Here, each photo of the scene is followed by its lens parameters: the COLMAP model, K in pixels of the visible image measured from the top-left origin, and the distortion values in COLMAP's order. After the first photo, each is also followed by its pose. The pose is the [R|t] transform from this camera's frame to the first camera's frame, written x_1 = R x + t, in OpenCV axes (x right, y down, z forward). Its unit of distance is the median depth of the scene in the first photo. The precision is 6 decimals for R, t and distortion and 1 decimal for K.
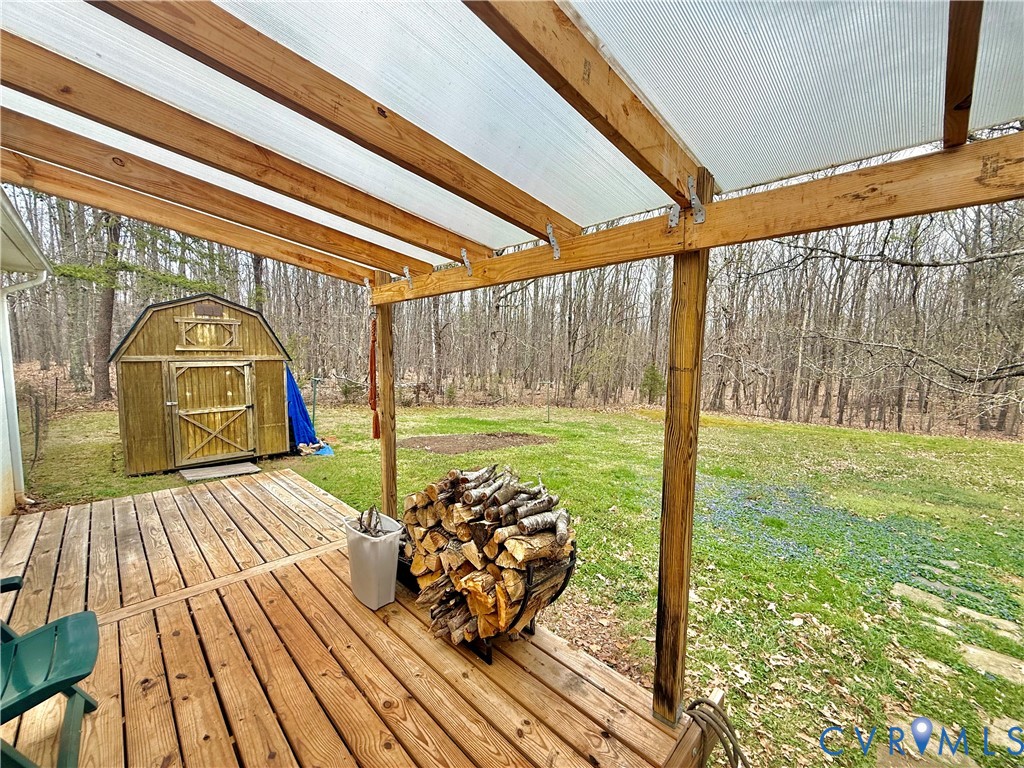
lens RADIAL K [[407.3, 0, 513.8], [0, 407.3, 385.1], [0, 0, 1]] dist [-0.003026, 0.000851]
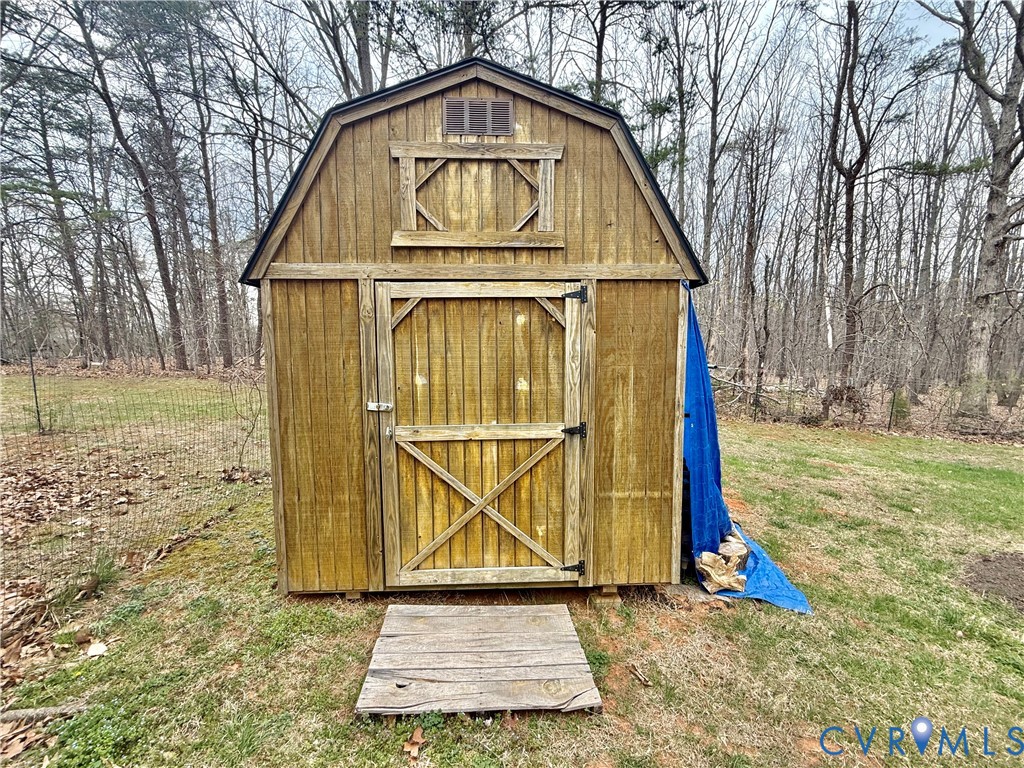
lens RADIAL K [[407.3, 0, 511.2], [0, 407.3, 383.6], [0, 0, 1]] dist [-0.003026, 0.000851]
pose [[0.736048, 0.042930, -0.675567, -0.501155], [-0.044257, 0.998904, 0.015257, 0.015677], [0.675481, 0.018669, 0.737141, 0.776032]]
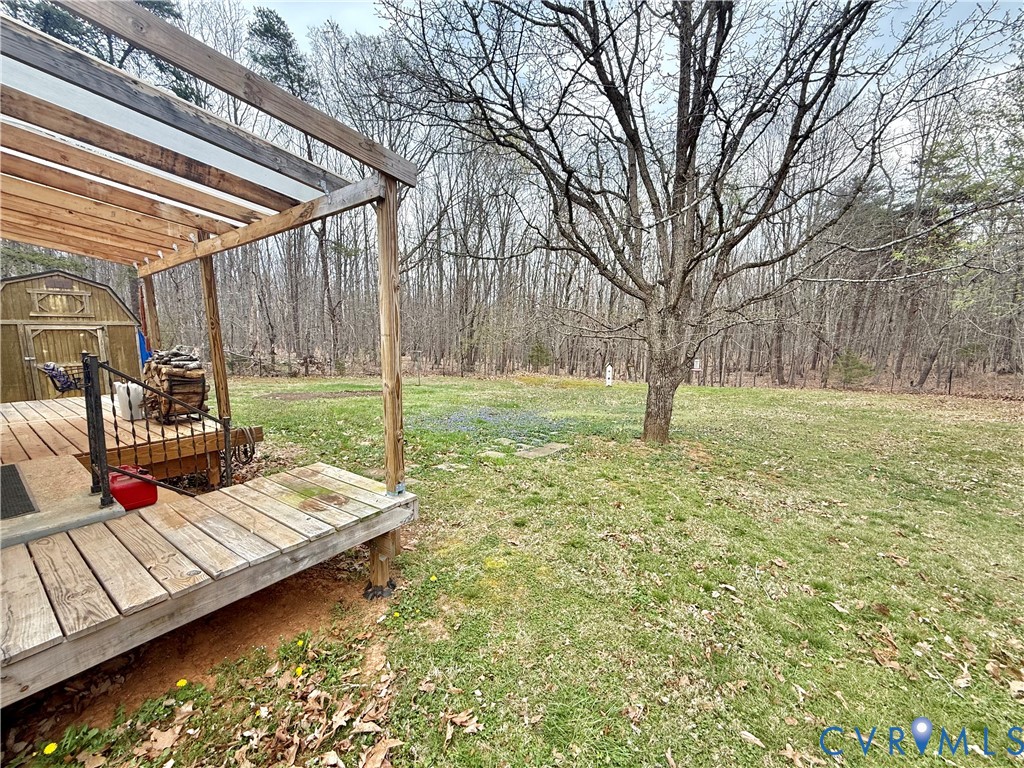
lens RADIAL K [[407.3, 0, 513.9], [0, 407.3, 385.2], [0, 0, 1]] dist [-0.003026, 0.000851]
pose [[0.988256, -0.031267, 0.149577, 0.419180], [0.024354, 0.998559, 0.047823, 0.097905], [-0.150857, -0.043618, 0.987593, -0.439580]]
